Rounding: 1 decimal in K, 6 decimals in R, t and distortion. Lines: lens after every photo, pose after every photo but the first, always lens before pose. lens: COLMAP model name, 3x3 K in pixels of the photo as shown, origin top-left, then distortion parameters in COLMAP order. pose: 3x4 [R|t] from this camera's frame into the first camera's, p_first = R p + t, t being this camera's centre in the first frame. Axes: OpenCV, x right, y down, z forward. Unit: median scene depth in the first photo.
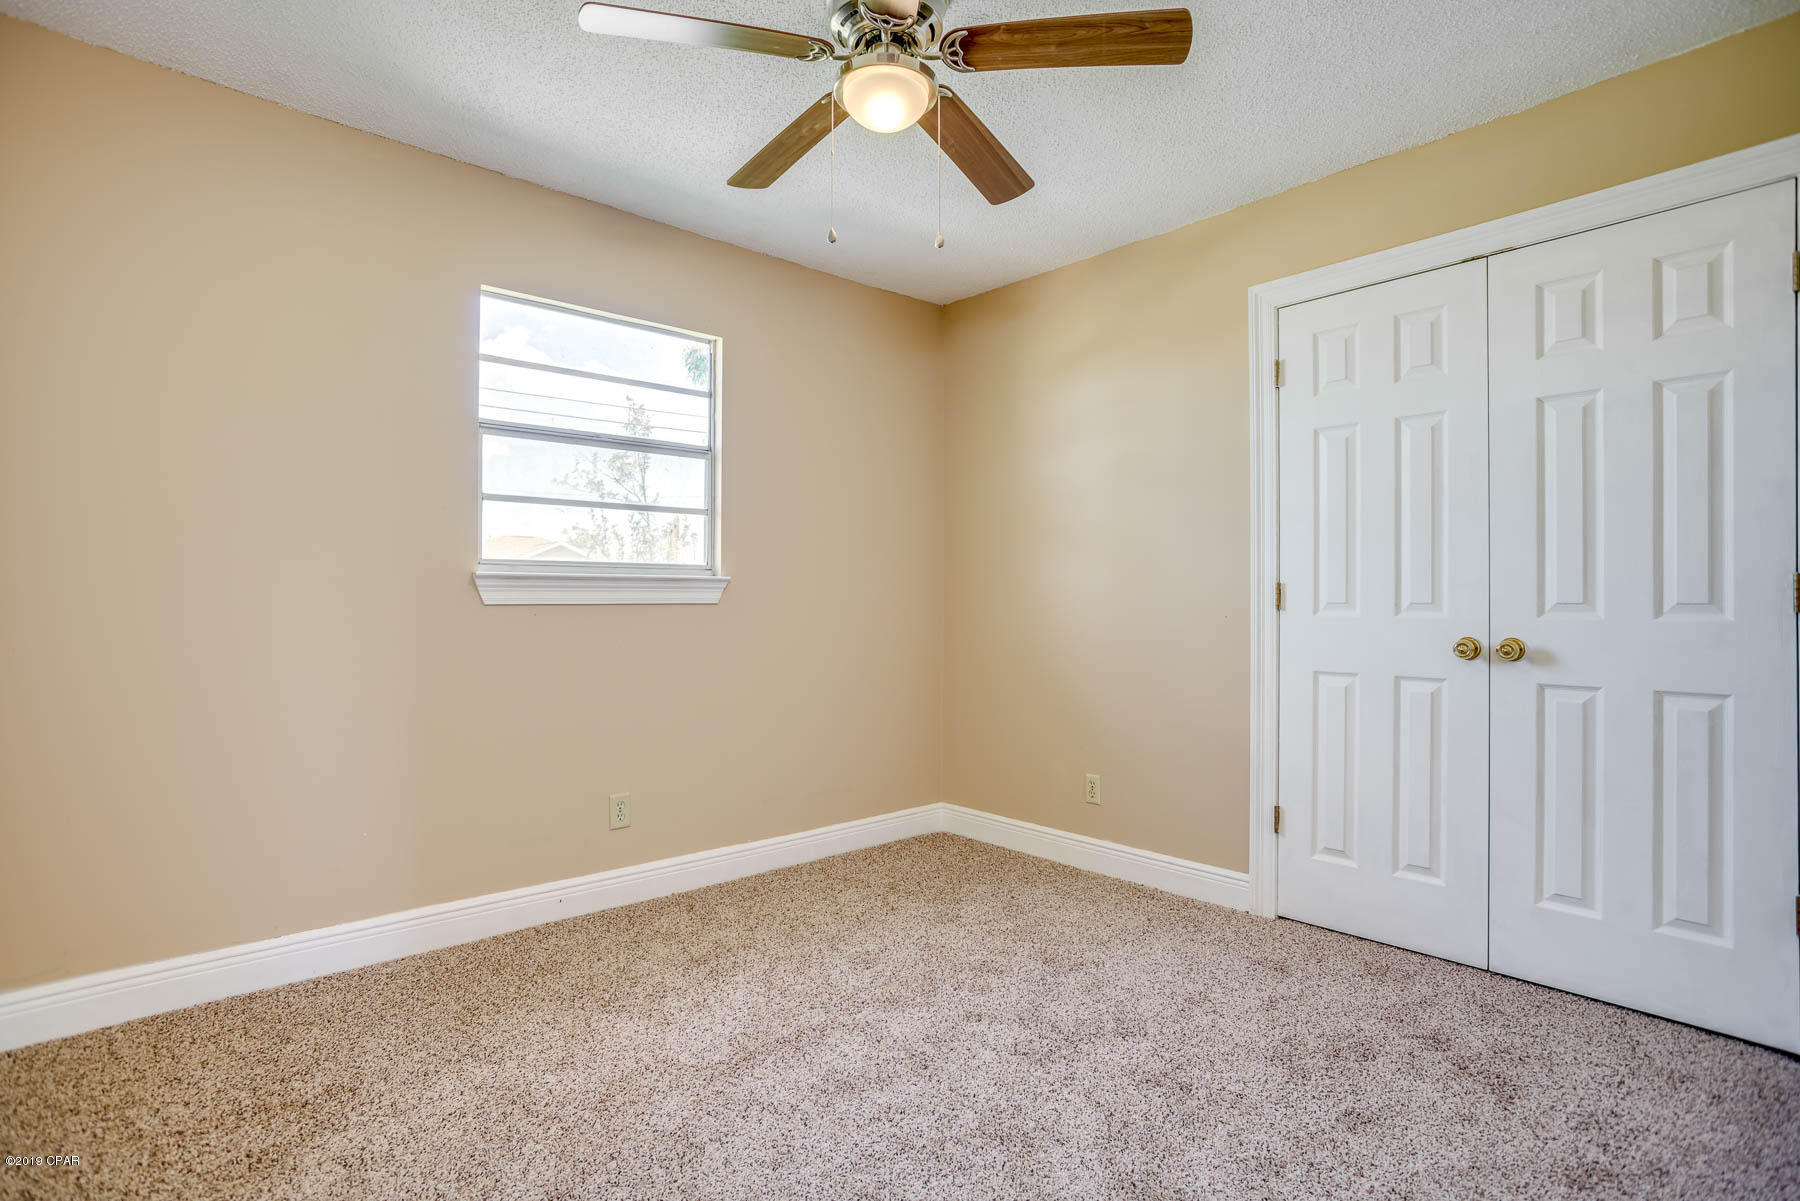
lens RADIAL K [[876.4, 0, 891.8], [0, 876.4, 601.0], [0, 0, 1]] dist [-0.059089, 0.035159]
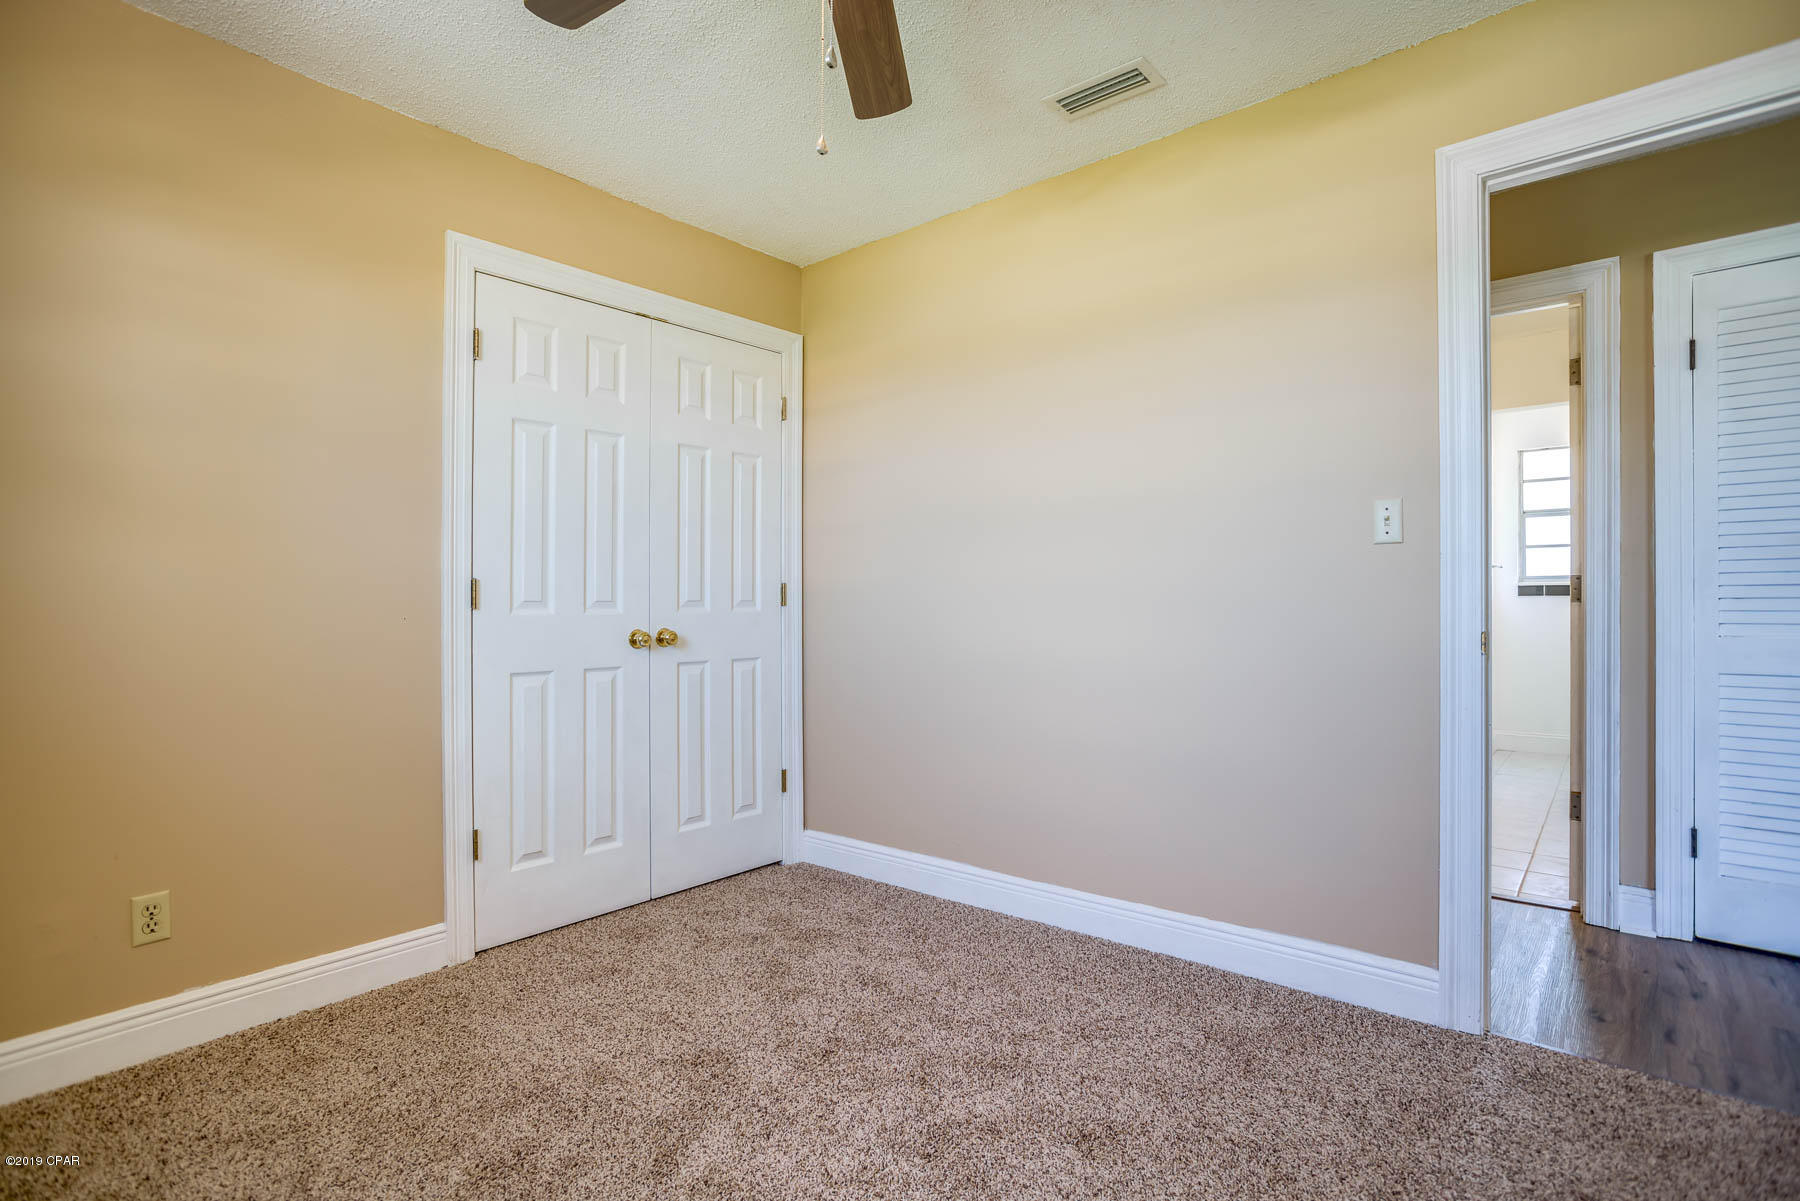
lens RADIAL K [[876.4, 0, 891.8], [0, 876.4, 601.0], [0, 0, 1]] dist [-0.059089, 0.035159]
pose [[-0.133437, -0.000505, 0.991057, -0.527106], [0.003653, 0.999993, 0.001002, 0.002385], [-0.991051, 0.003754, -0.133434, 0.742151]]
